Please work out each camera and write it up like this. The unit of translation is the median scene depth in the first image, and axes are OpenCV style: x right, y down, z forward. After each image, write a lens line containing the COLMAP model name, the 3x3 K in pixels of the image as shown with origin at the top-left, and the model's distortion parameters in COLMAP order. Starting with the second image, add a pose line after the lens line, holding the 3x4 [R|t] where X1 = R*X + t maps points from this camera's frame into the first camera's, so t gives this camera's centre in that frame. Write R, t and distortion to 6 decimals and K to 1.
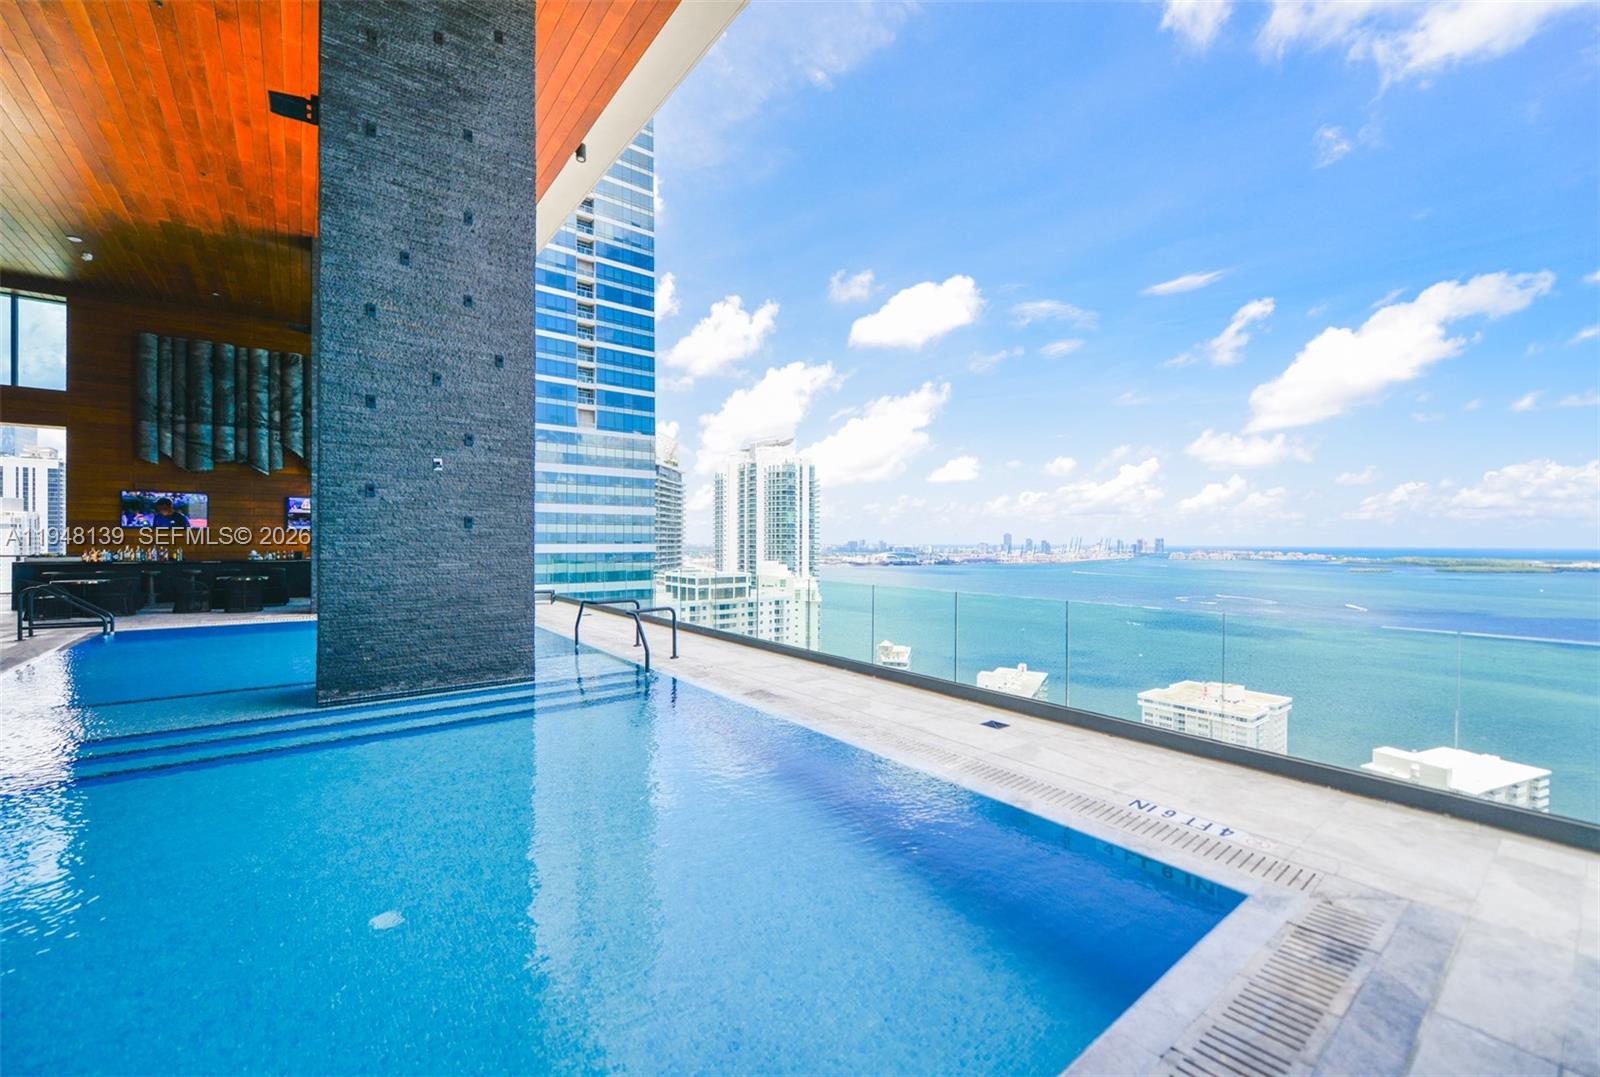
lens RADIAL K [[650.0, 0, 796.1], [0, 650.0, 545.0], [0, 0, 1]] dist [0.015329, -0.009164]
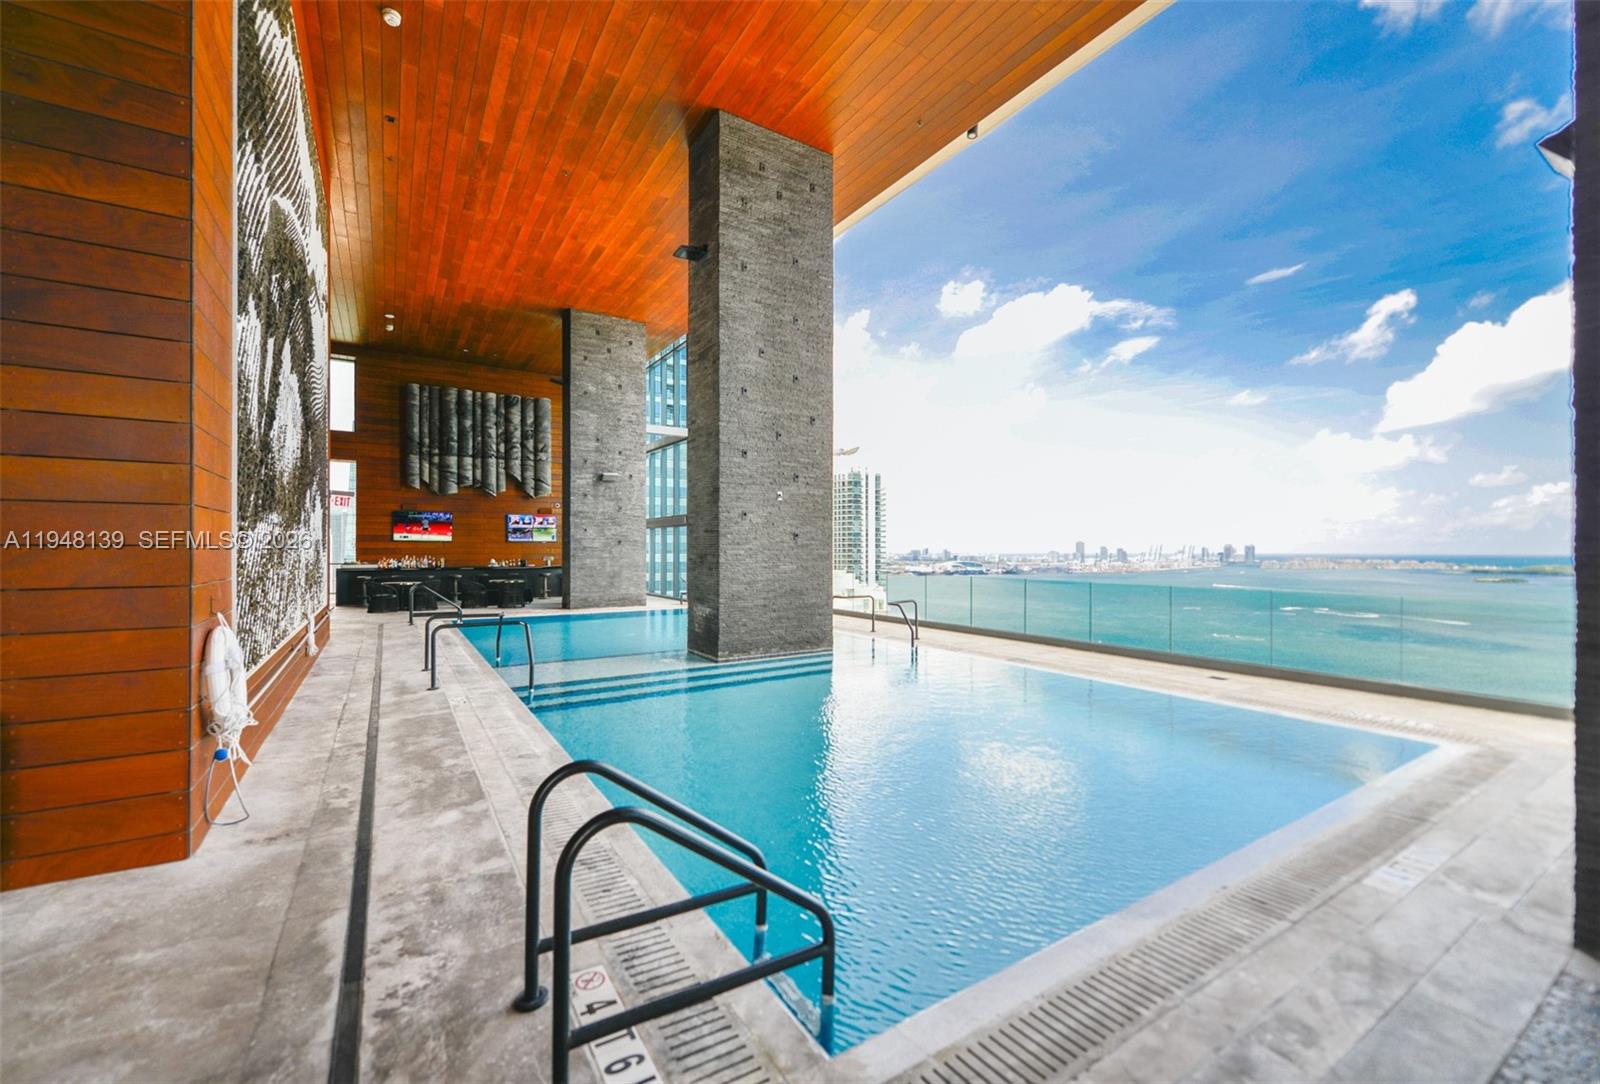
lens RADIAL K [[650.0, 0, 796.1], [0, 650.0, 548.5], [0, 0, 1]] dist [0.015329, -0.009164]
pose [[0.995133, -0.003326, -0.098484, -0.144056], [0.002464, 0.999958, -0.008874, 0.001253], [0.098509, 0.008588, 0.995099, -0.153727]]
